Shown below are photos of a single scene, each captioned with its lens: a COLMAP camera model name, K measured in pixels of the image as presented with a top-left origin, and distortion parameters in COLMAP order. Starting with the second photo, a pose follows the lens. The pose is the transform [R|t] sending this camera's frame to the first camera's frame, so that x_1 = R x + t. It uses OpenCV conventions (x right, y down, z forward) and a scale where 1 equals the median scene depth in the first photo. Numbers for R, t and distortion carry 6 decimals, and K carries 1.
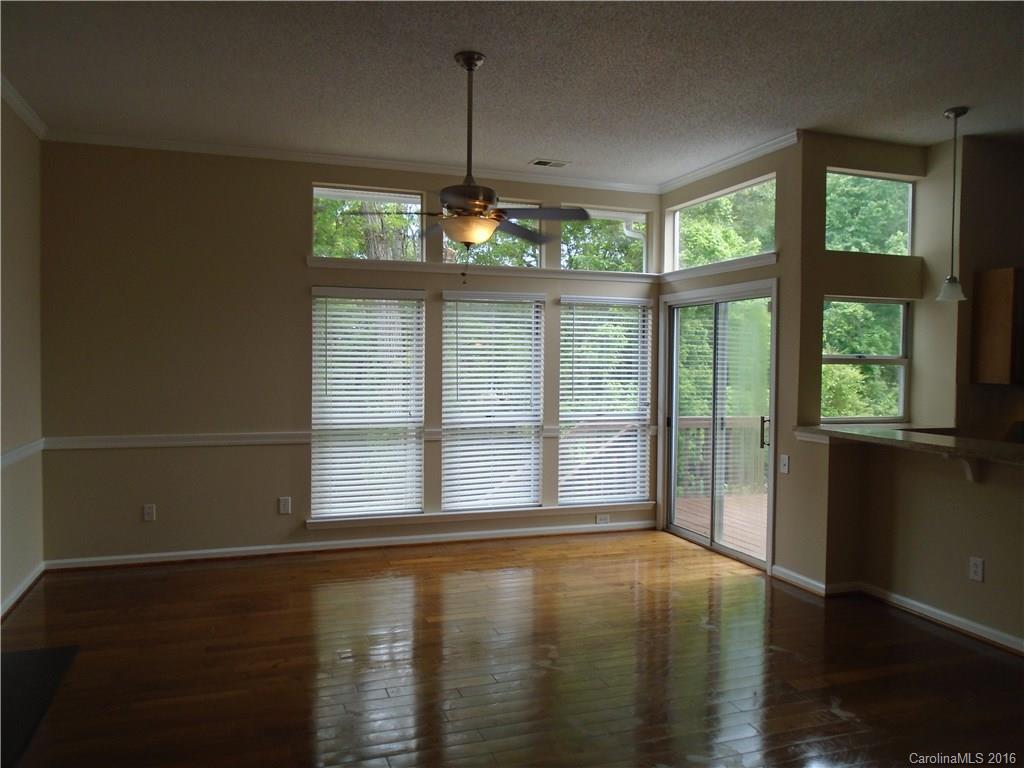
lens RADIAL K [[787.2, 0, 515.2], [0, 787.2, 380.4], [0, 0, 1]] dist [-0.003891, -0.002638]
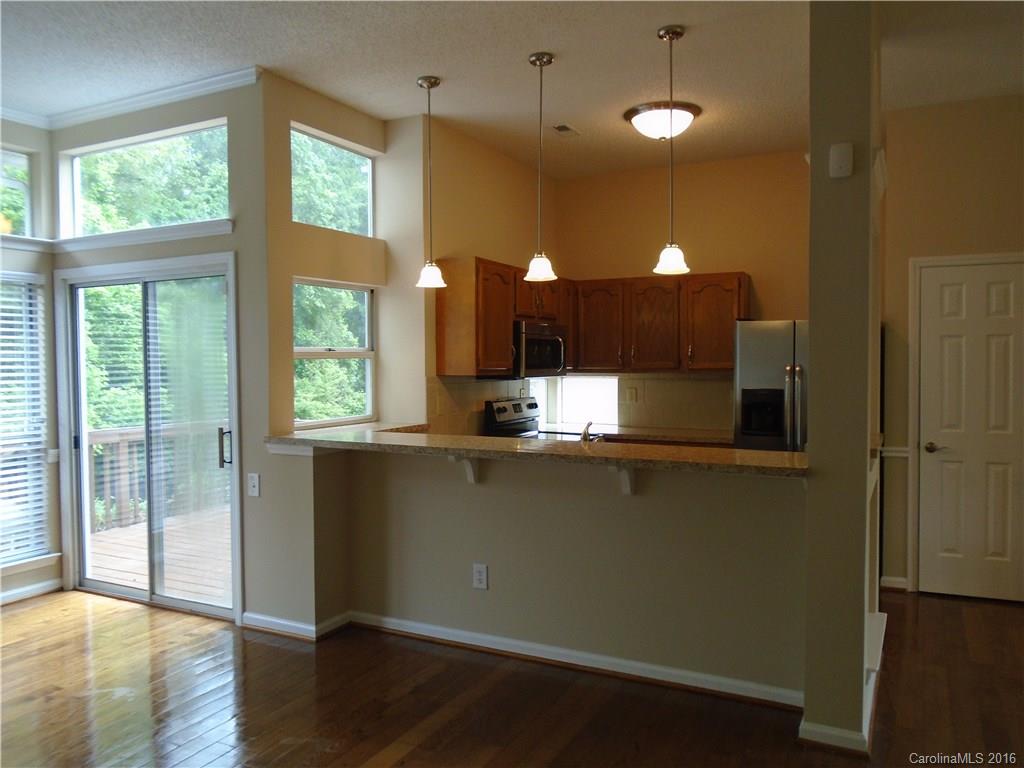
lens RADIAL K [[787.2, 0, 515.2], [0, 787.2, 380.4], [0, 0, 1]] dist [-0.003891, -0.002638]
pose [[0.730960, -0.039324, 0.681286, -0.004945], [0.036241, 0.999166, 0.018789, -0.005393], [-0.681457, 0.010957, 0.731776, 0.223893]]
